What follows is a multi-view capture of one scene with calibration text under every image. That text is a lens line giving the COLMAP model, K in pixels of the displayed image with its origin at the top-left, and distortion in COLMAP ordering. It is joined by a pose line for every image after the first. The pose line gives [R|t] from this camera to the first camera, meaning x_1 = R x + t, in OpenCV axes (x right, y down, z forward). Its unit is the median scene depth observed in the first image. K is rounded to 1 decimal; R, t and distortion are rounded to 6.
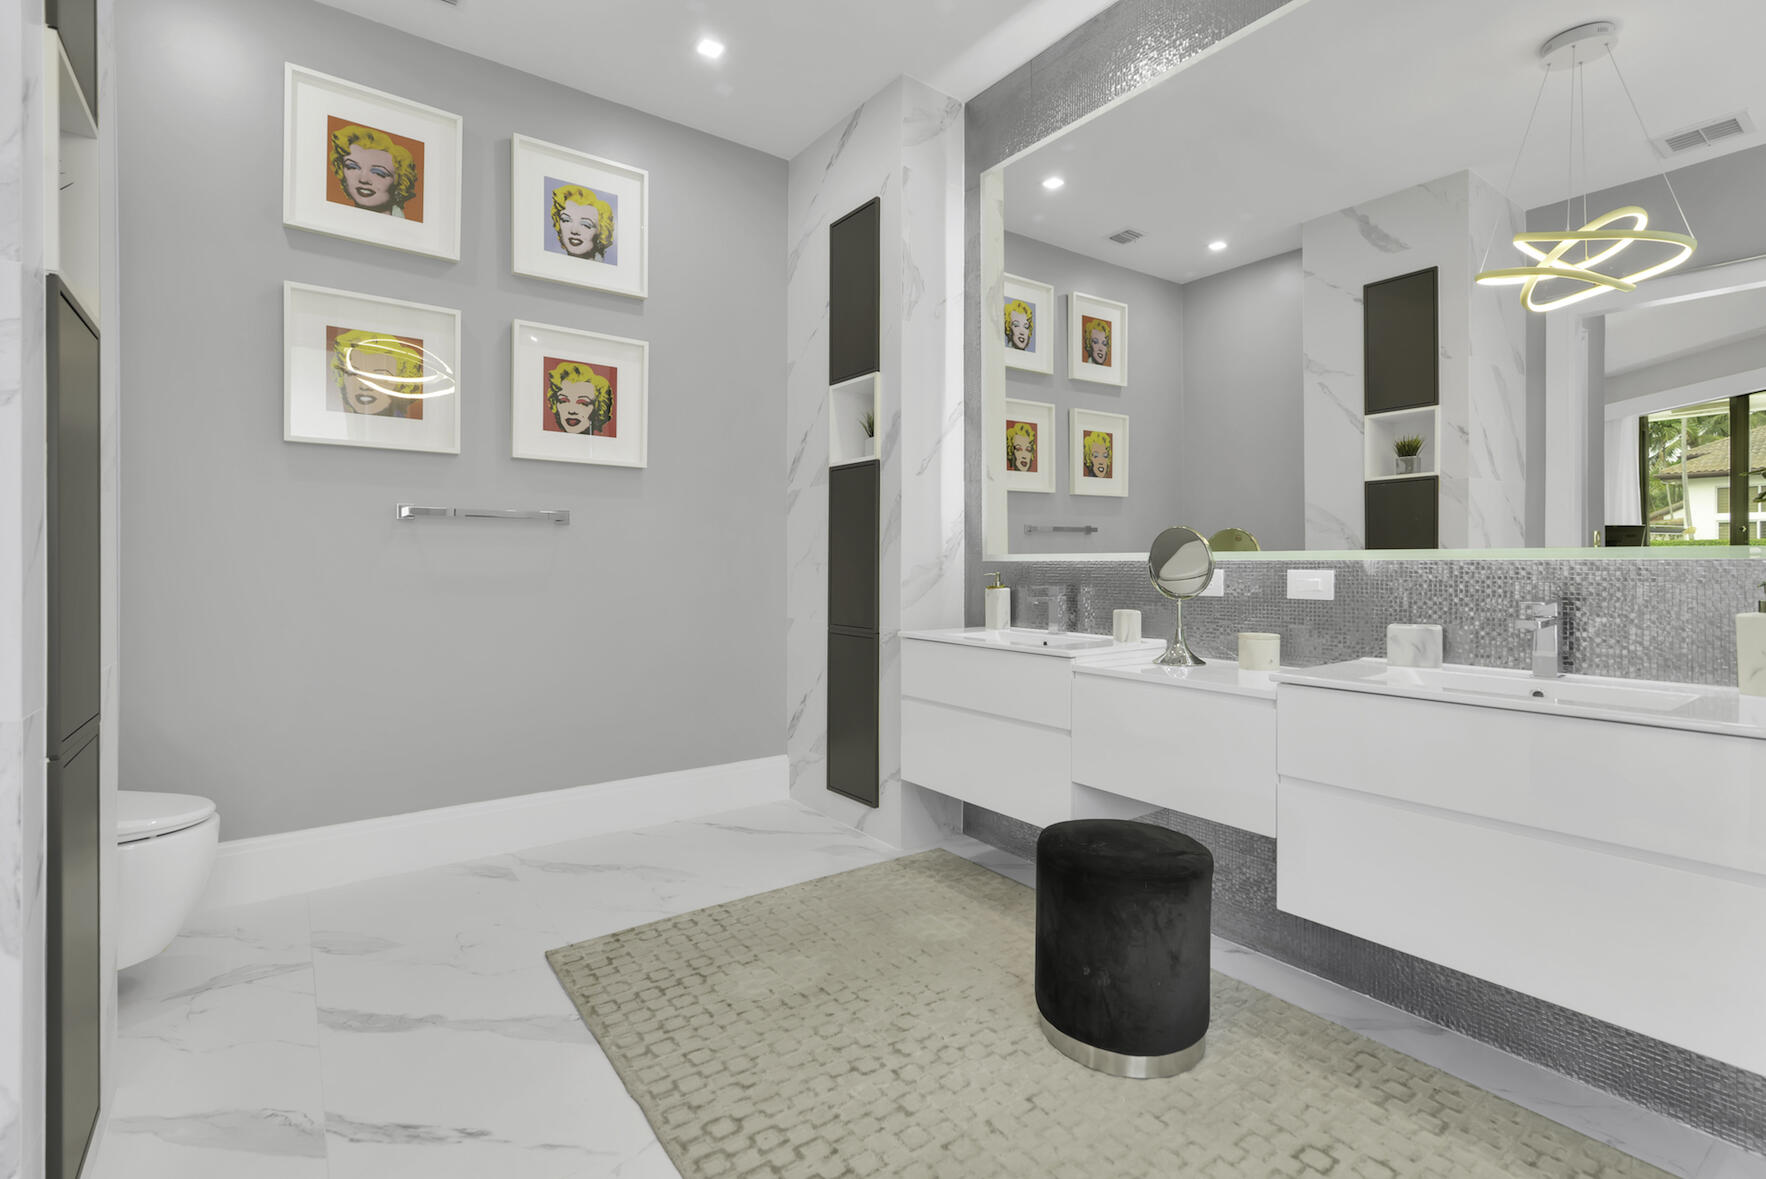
lens RADIAL K [[817.6, 0, 882.7], [0, 817.6, 572.0], [0, 0, 1]] dist [0.001831, 0.000667]
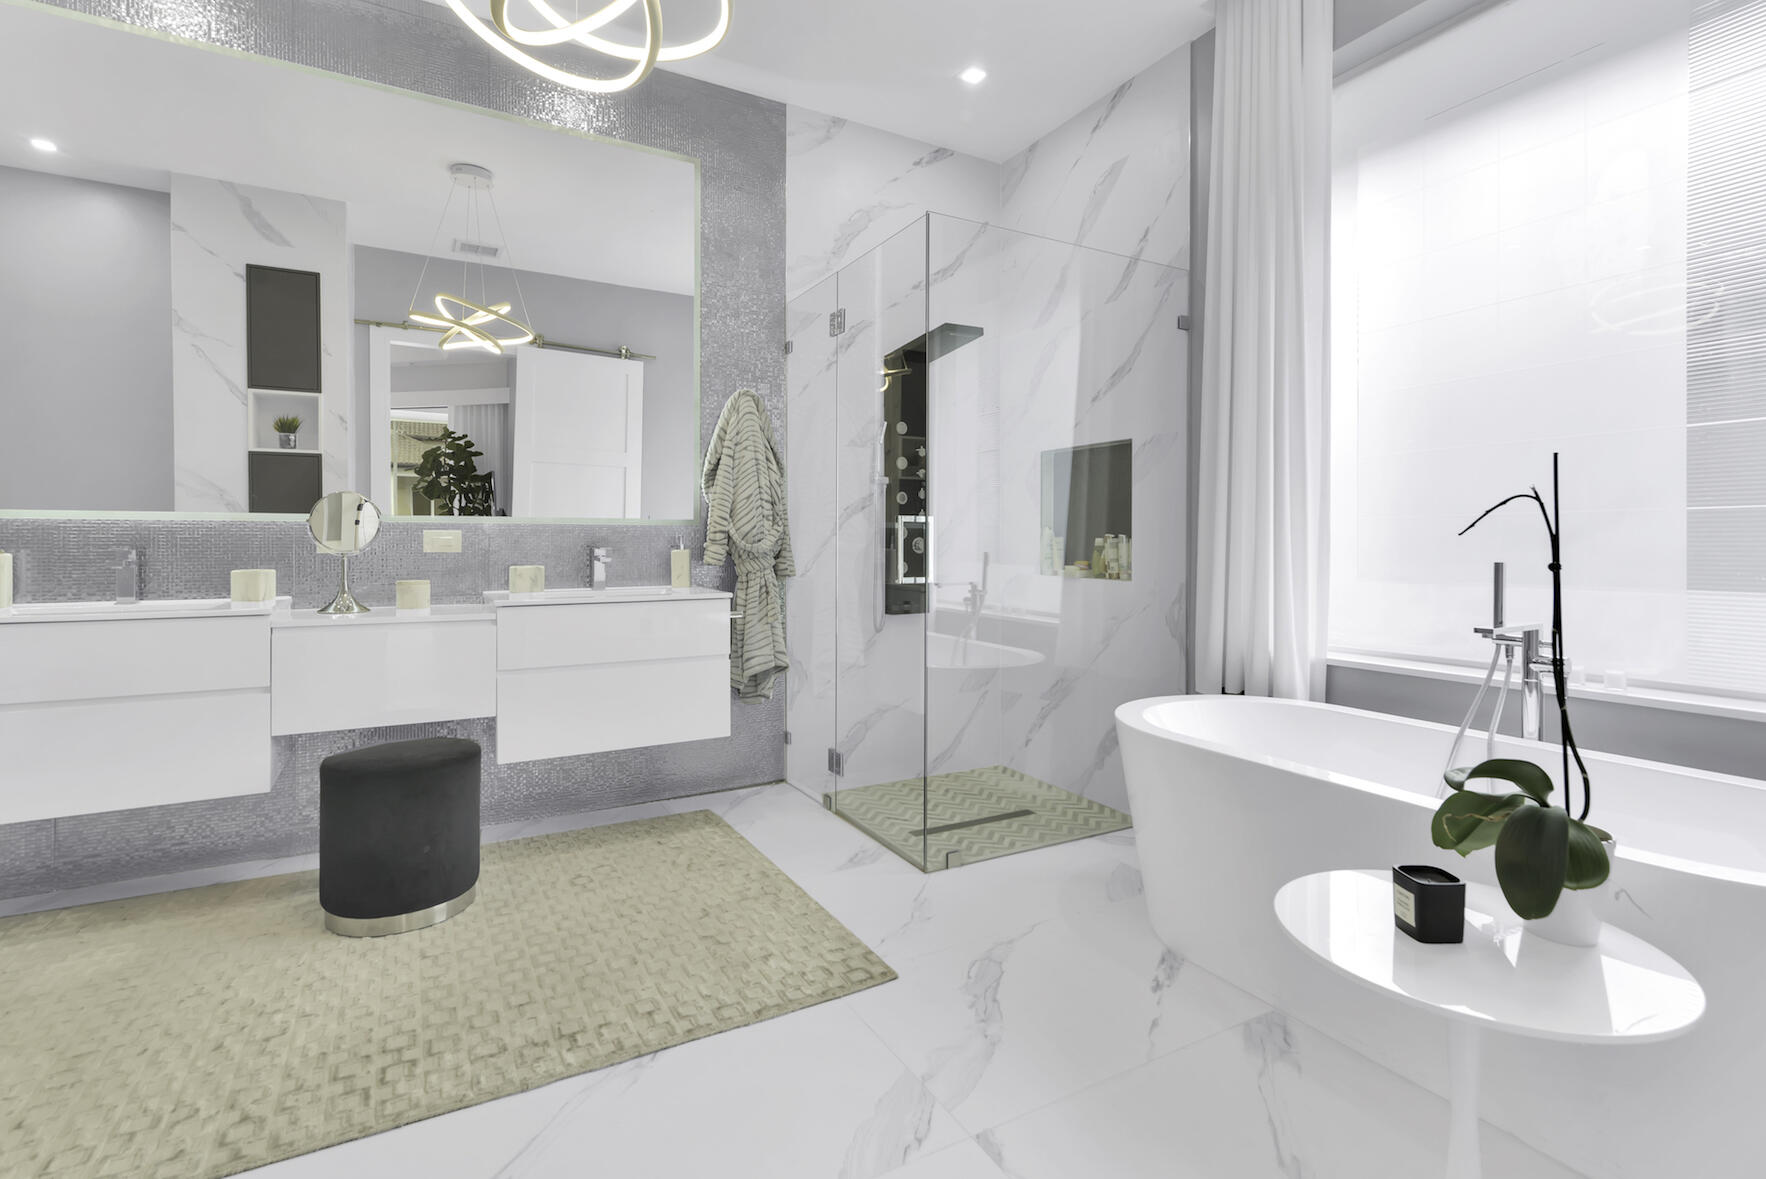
lens RADIAL K [[817.6, 0, 884.4], [0, 817.6, 544.2], [0, 0, 1]] dist [0.001831, 0.000667]
pose [[0.123831, -0.006700, 0.992281, -0.377800], [0.006860, 0.999959, 0.005895, 0.008996], [-0.992280, 0.006077, 0.123872, 0.064049]]
